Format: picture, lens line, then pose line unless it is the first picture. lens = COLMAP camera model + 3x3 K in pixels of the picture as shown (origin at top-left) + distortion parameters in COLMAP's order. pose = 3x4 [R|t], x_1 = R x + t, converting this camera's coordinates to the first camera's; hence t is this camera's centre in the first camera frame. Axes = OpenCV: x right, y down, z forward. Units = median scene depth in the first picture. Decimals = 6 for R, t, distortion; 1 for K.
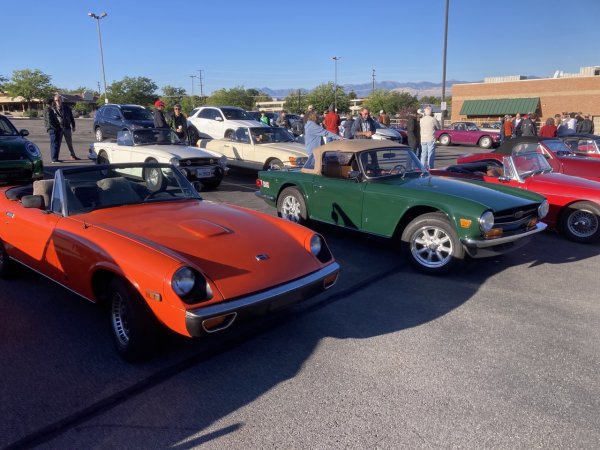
lens RADIAL K [[495.7, 0, 291.9], [0, 495.7, 229.6], [0, 0, 1]] dist [0.017993, -0.007925]
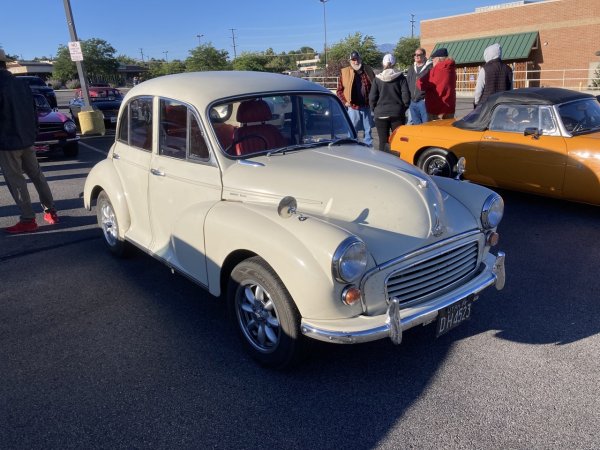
lens RADIAL K [[495.7, 0, 302.0], [0, 495.7, 226.0], [0, 0, 1]] dist [0.017993, -0.007925]
pose [[0.987654, -0.002356, -0.156630, 0.268160], [0.013277, 0.997548, 0.068712, -0.056272], [0.156085, -0.069944, 0.985264, 0.269400]]
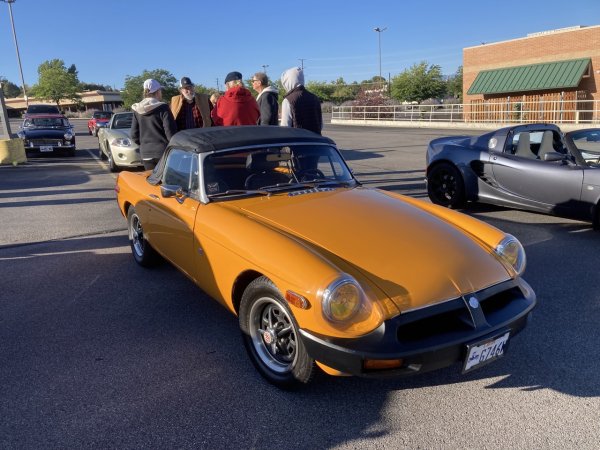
lens RADIAL K [[495.7, 0, 295.5], [0, 495.7, 226.2], [0, 0, 1]] dist [0.017993, -0.007925]
pose [[0.950823, 0.031431, -0.308137, 0.323056], [-0.027767, 0.999482, 0.016269, -0.062935], [0.308489, -0.006913, 0.951203, 0.308565]]
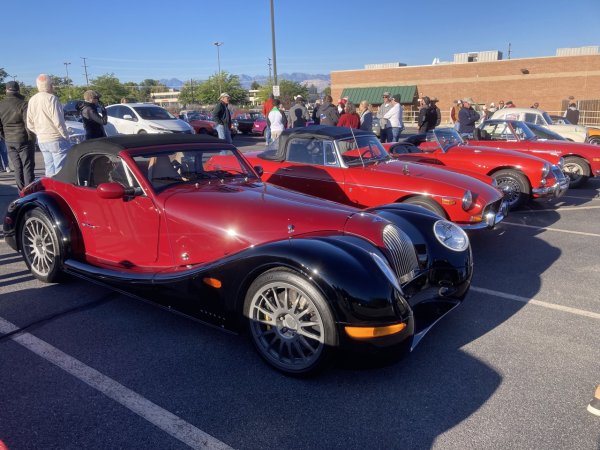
lens RADIAL K [[495.7, 0, 299.9], [0, 495.7, 225.2], [0, 0, 1]] dist [0.017993, -0.007925]
pose [[0.983148, -0.049513, 0.175977, 0.088869], [0.048203, 0.998769, 0.011714, -0.018580], [-0.176340, -0.003034, 0.984325, 0.095012]]
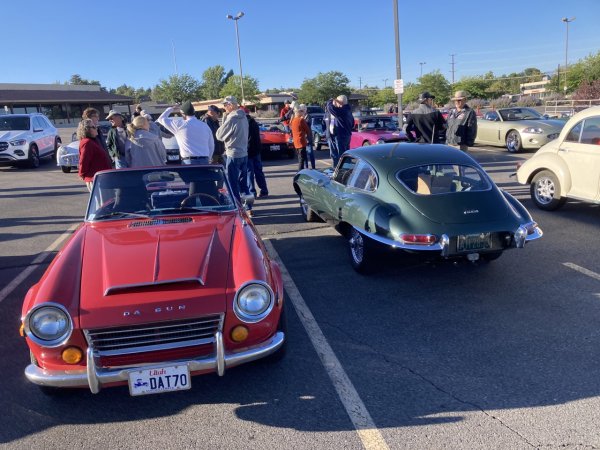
lens RADIAL K [[495.7, 0, 291.9], [0, 495.7, 229.7], [0, 0, 1]] dist [0.017993, -0.007925]
pose [[0.842273, 0.069801, -0.534513, 0.245026], [-0.059620, 0.997560, 0.036321, -0.043108], [0.535744, 0.001275, 0.844379, 0.203283]]
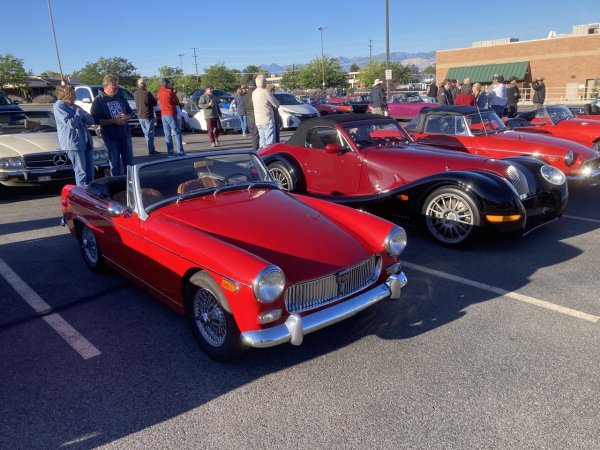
lens RADIAL K [[495.7, 0, 296.2], [0, 495.7, 228.7], [0, 0, 1]] dist [0.017993, -0.007925]
pose [[0.999170, -0.034600, -0.021506, 0.071935], [0.035502, 0.998442, 0.043053, -0.011669], [0.019983, -0.043781, 0.998841, 0.058422]]
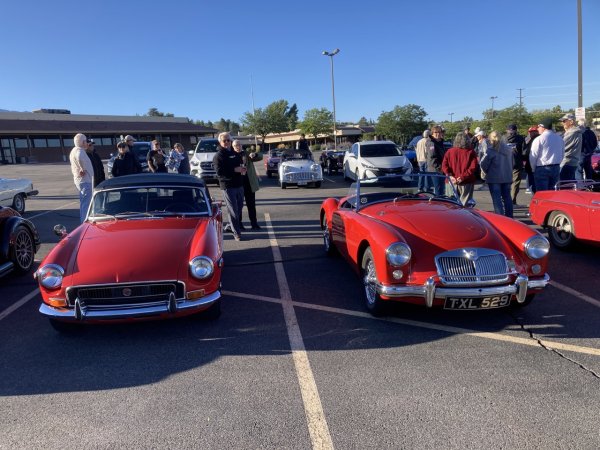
lens RADIAL K [[495.7, 0, 292.9], [0, 495.7, 235.2], [0, 0, 1]] dist [0.017993, -0.007925]
pose [[0.787240, 0.062670, -0.613454, 0.193904], [-0.087350, 0.996124, -0.010333, -0.027669], [0.610429, 0.061720, 0.789663, 0.139010]]
